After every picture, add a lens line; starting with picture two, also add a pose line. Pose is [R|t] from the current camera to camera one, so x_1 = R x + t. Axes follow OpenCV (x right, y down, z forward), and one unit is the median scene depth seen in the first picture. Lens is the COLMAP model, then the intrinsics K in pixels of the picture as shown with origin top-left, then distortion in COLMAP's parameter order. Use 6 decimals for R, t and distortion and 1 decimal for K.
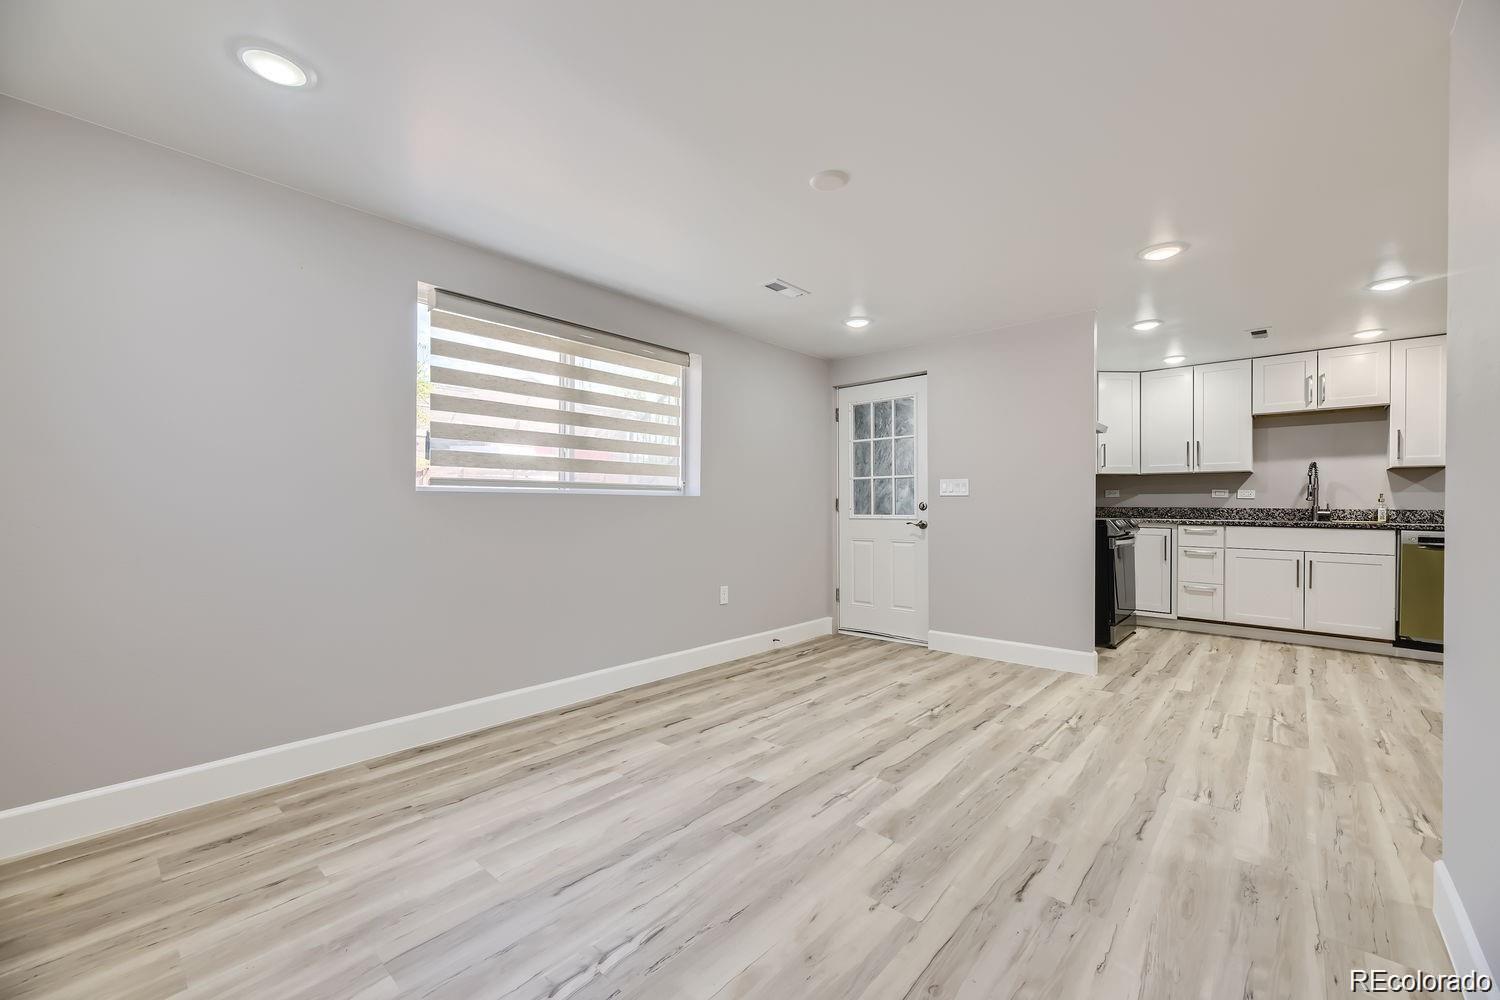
lens RADIAL K [[609.7, 0, 745.4], [0, 609.7, 503.5], [0, 0, 1]] dist [0.001854, -0.000017]
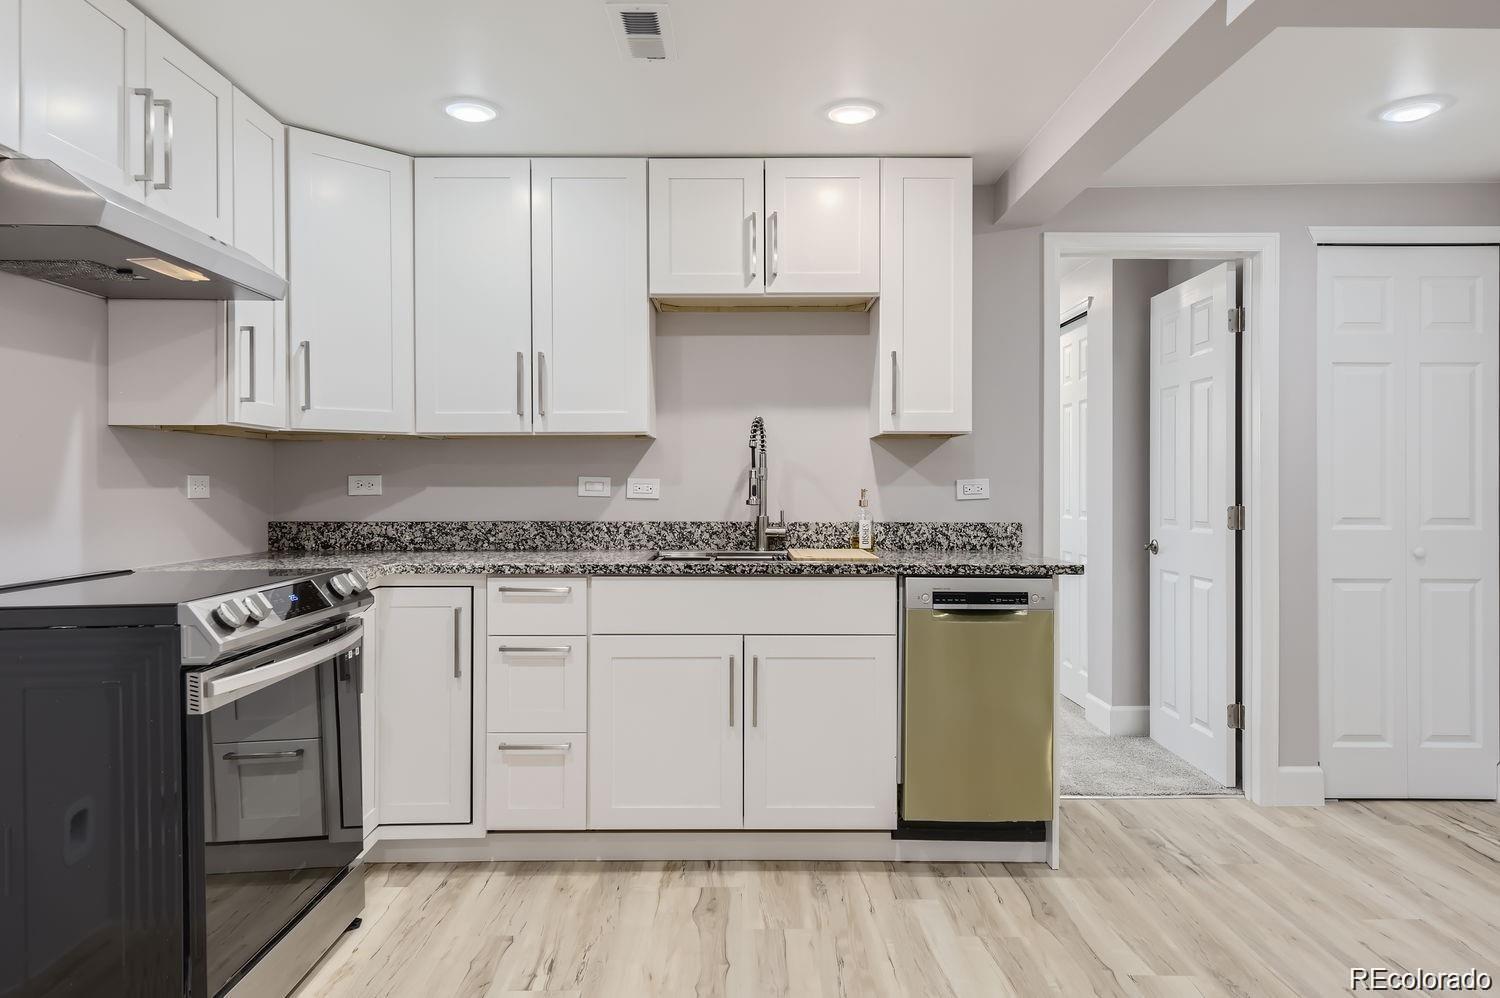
lens RADIAL K [[1037.1, 0, 749.5], [0, 1037.1, 495.6], [0, 0, 1]] dist [-0.000998, 0.000180]
pose [[0.736191, -0.011016, 0.676684, 0.422377], [0.003204, 0.999913, 0.012793, -0.020994], [-0.676766, -0.007250, 0.736162, 0.457467]]
